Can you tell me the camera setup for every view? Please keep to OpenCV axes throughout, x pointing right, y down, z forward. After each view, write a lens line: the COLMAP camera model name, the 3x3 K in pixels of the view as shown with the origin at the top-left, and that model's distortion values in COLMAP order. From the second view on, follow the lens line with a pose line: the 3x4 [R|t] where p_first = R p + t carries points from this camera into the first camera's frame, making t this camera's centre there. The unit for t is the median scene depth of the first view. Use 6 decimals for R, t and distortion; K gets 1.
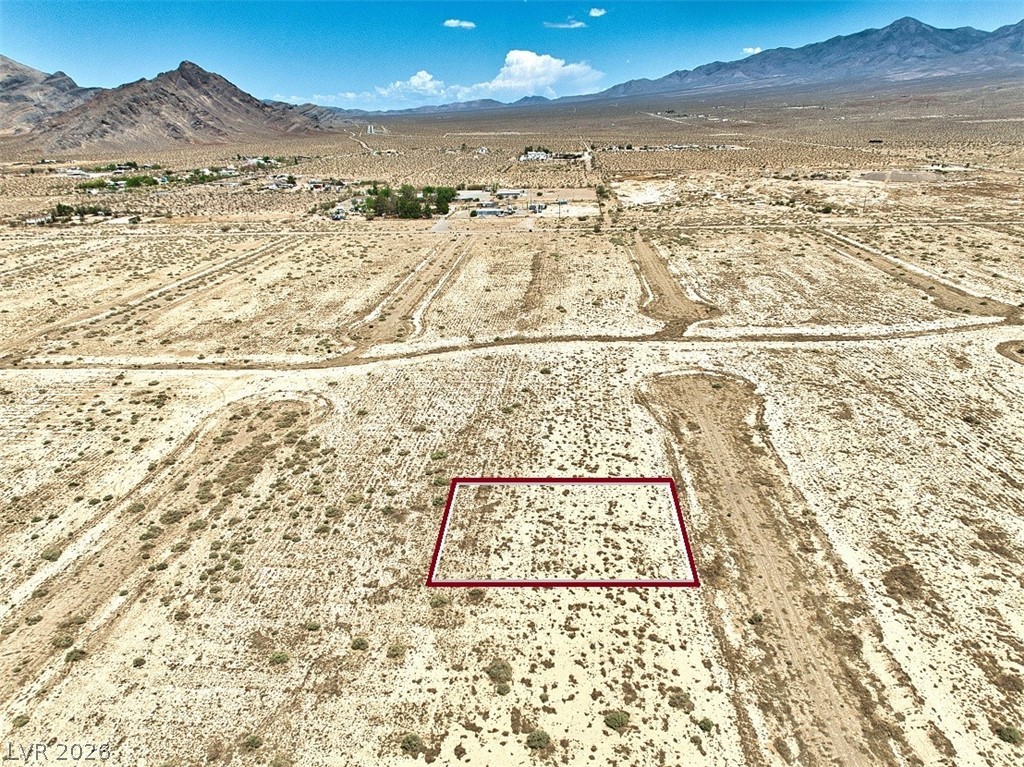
lens RADIAL K [[711.2, 0, 513.5], [0, 711.2, 338.8], [0, 0, 1]] dist [-0.026451, 0.007829]
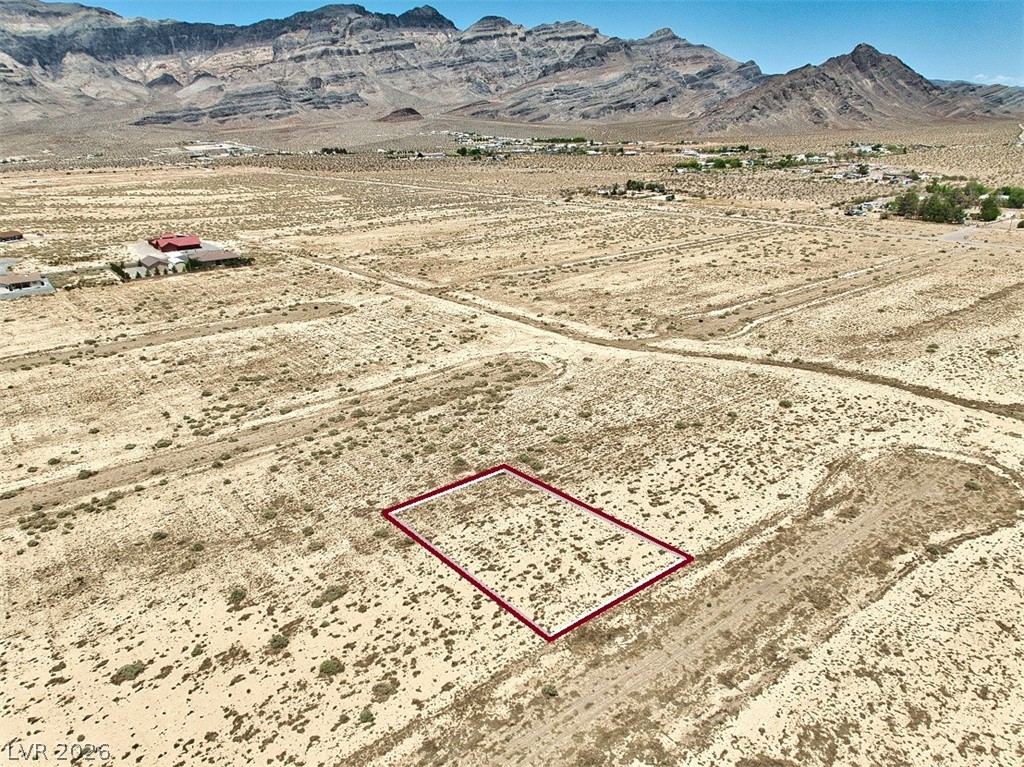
lens RADIAL K [[718.7, 0, 512.6], [0, 718.7, 330.1], [0, 0, 1]] dist [-0.036575, 0.018089]
pose [[0.679851, 0.204041, -0.704393, 0.582818], [-0.199842, 0.975709, 0.089754, -0.075243], [0.705596, 0.079748, 0.704113, 0.215598]]
